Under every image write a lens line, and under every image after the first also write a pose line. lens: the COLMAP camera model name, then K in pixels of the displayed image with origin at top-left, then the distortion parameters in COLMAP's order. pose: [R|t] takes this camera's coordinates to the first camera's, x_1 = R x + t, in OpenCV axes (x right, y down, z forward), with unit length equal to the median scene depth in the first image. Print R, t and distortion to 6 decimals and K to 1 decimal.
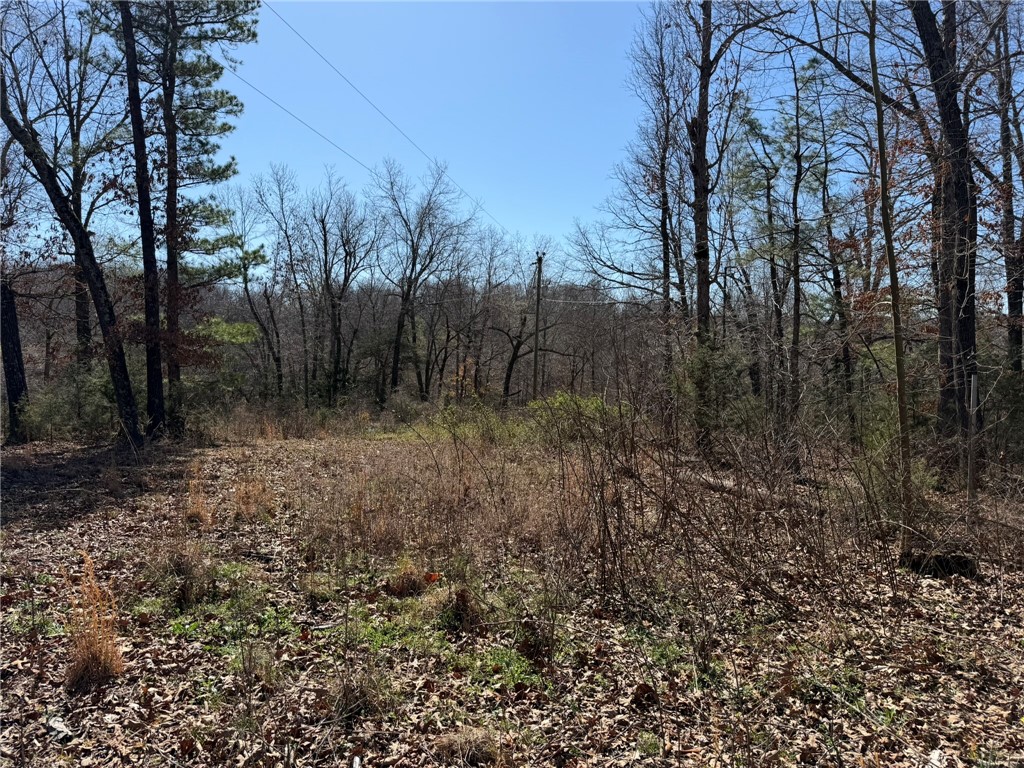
lens RADIAL K [[697.4, 0, 511.9], [0, 697.4, 385.2], [0, 0, 1]] dist [0.026900, -0.047985]
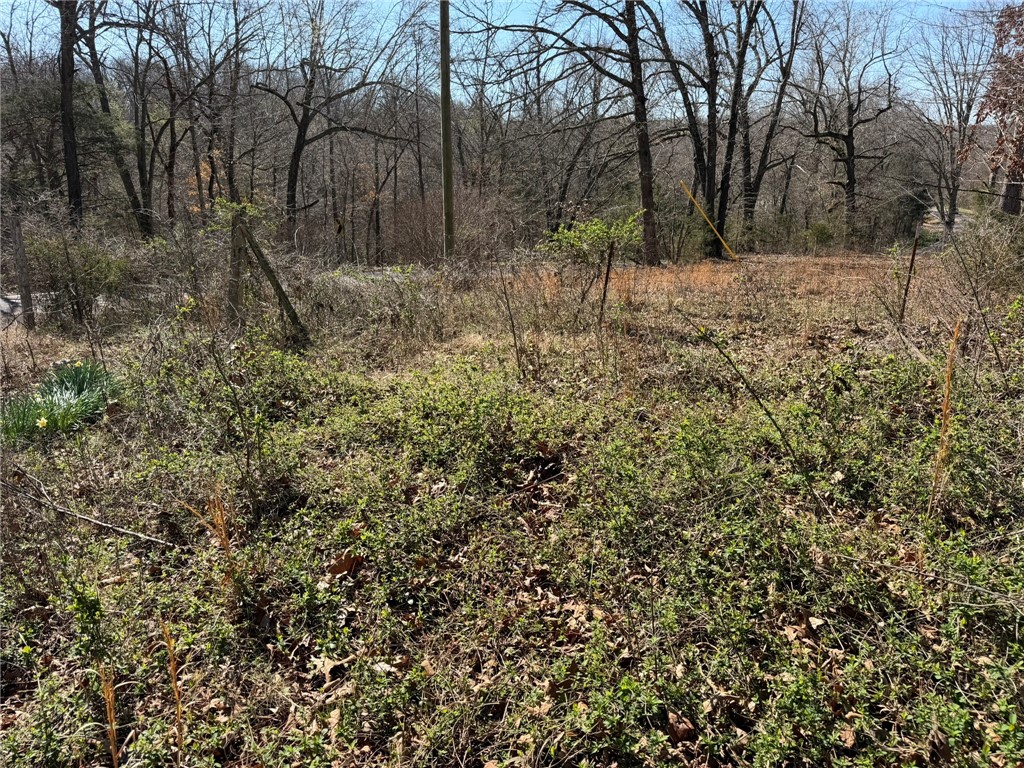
lens RADIAL K [[697.4, 0, 512.7], [0, 697.4, 384.5], [0, 0, 1]] dist [0.026900, -0.047985]
pose [[0.938604, -0.121388, 0.322937, -0.045704], [0.033171, 0.963471, 0.265749, 0.006056], [-0.343399, -0.238721, 0.908344, 0.359569]]
